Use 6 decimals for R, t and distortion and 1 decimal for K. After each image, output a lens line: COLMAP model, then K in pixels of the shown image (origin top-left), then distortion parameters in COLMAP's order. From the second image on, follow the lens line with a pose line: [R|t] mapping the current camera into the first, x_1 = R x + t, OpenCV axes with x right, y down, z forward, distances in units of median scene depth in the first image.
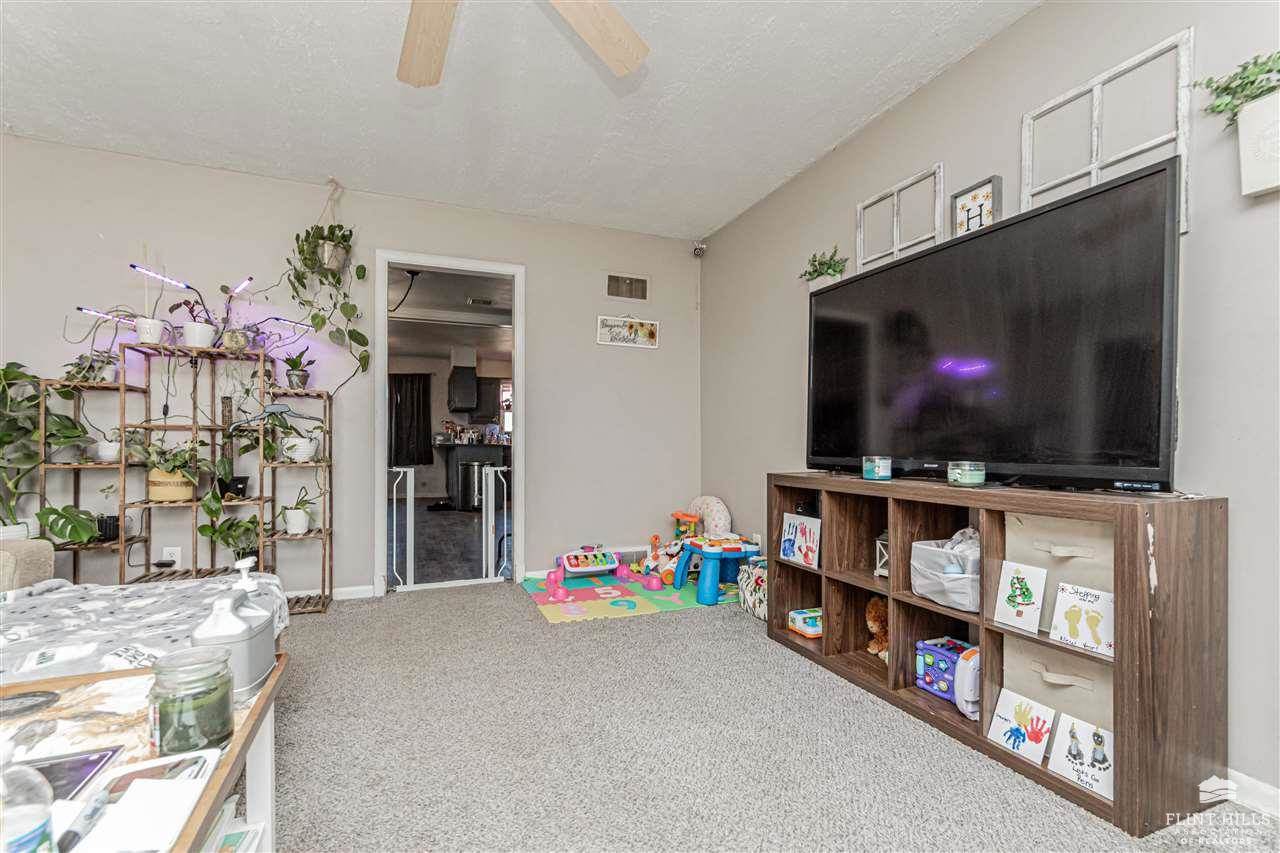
lens RADIAL K [[566.4, 0, 639.0], [0, 566.4, 454.7], [0, 0, 1]] dist [-0.000399, 0.002573]
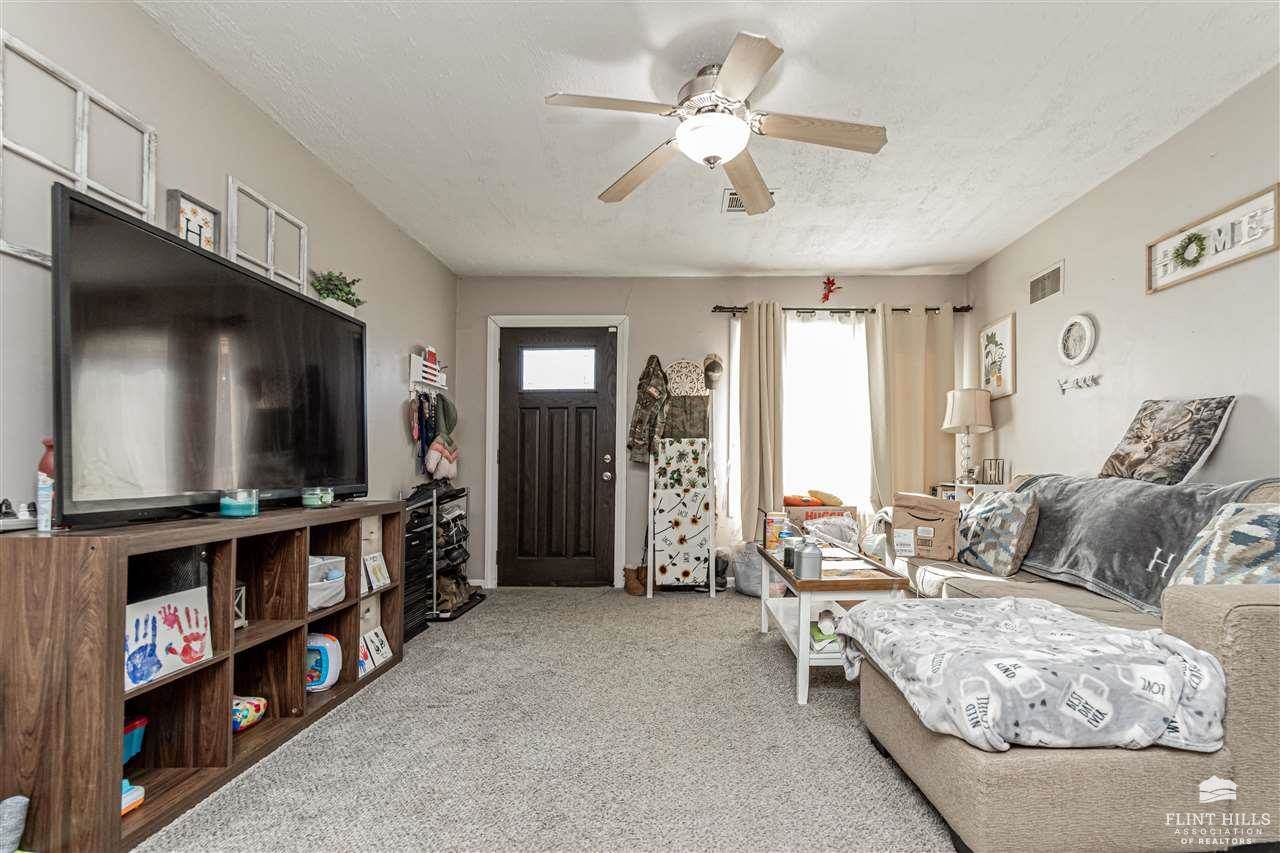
lens RADIAL K [[566.4, 0, 680.4], [0, 566.4, 453.9], [0, 0, 1]] dist [-0.000399, 0.002573]
pose [[-0.923097, -0.007145, 0.384501, -0.377199], [-0.008313, 0.999965, -0.001376, -0.039583], [-0.384478, -0.004466, -0.923124, 1.118962]]
